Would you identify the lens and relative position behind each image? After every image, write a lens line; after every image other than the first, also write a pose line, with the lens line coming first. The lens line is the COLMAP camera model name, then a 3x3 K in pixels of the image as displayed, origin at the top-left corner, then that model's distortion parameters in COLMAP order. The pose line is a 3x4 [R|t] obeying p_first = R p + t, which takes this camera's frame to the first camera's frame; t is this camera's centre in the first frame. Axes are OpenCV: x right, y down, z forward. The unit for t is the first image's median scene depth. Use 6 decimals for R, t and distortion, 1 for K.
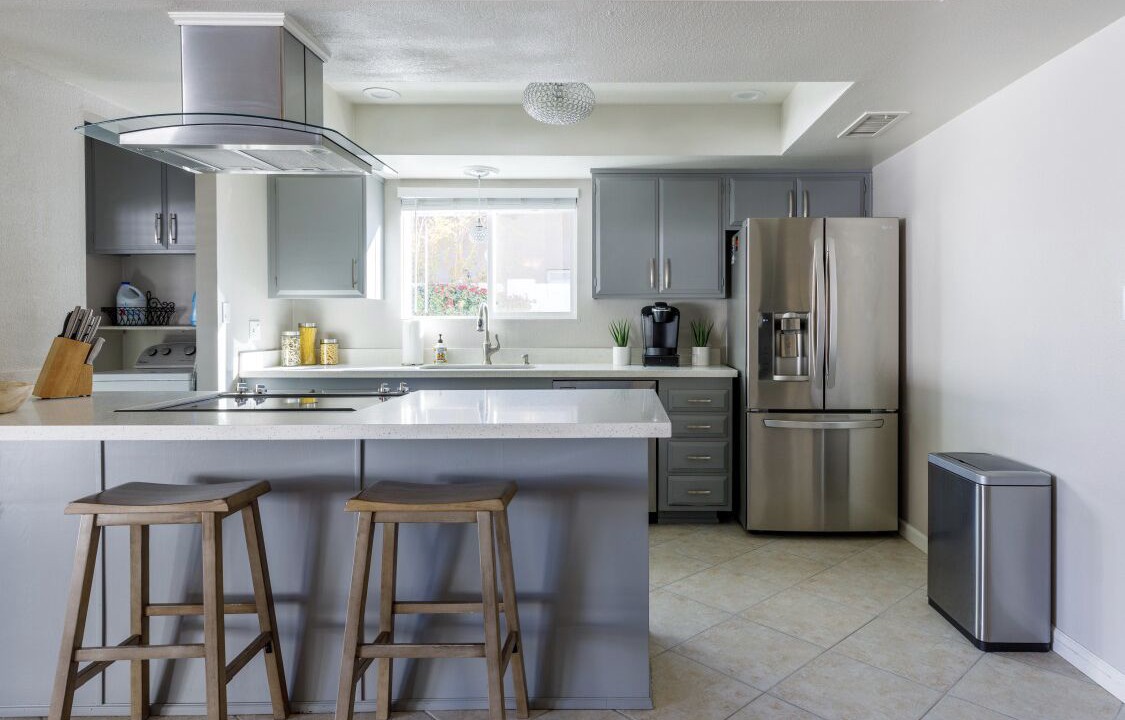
lens RADIAL K [[688.2, 0, 623.8], [0, 688.2, 328.0], [0, 0, 1]] dist [0.002120, 0.001492]
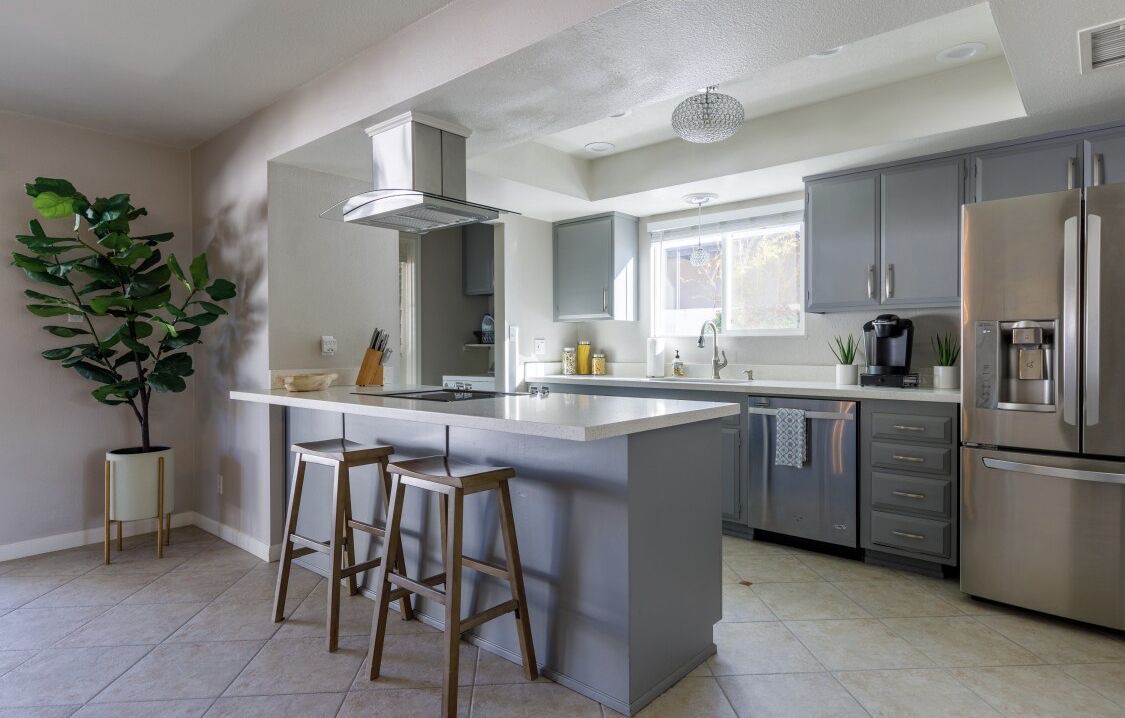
lens RADIAL K [[625.9, 0, 563.4], [0, 625.9, 356.1], [0, 0, 1]] dist [0.004209, 0.000283]
pose [[0.751529, 0.008289, -0.659648, 0.277460], [-0.003990, 0.999960, 0.008020, 0.011188], [0.659688, -0.003395, 0.751532, 0.124409]]
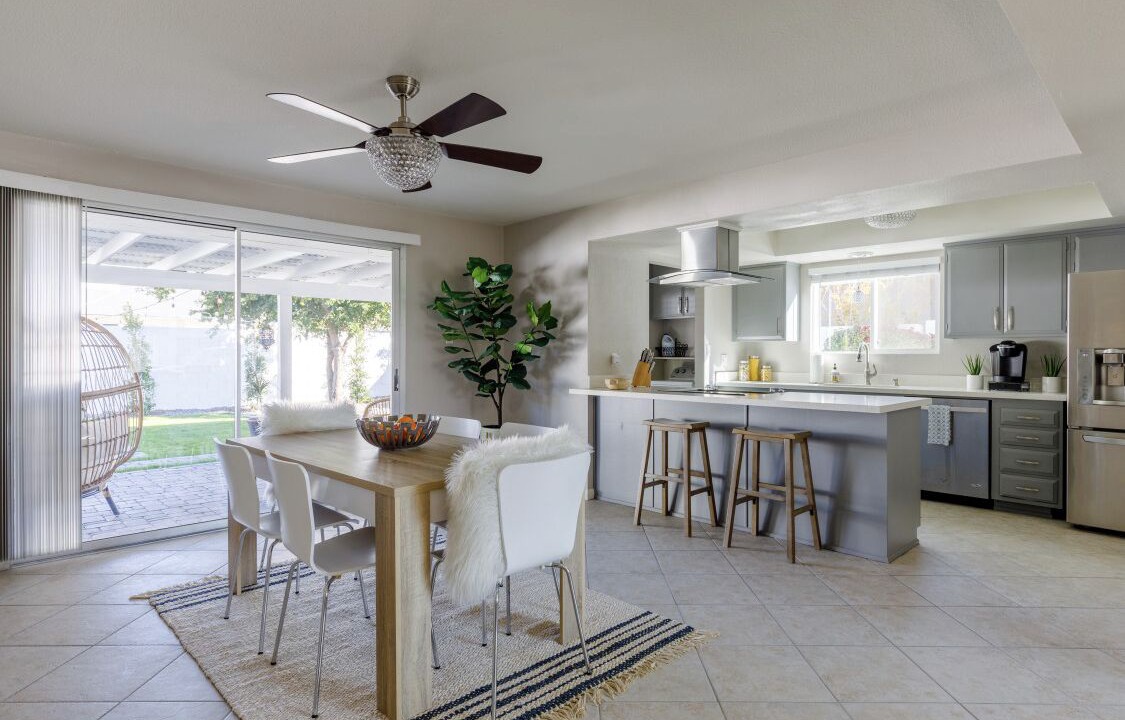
lens RADIAL K [[615.6, 0, 562.5], [0, 615.6, 360.0], [0, 0, 1]] dist [-0.000907, -0.000086]
pose [[0.695483, 0.008916, -0.718488, 0.304780], [-0.009851, 0.999947, 0.002873, 0.003084], [0.718475, 0.005080, 0.695534, -0.391053]]
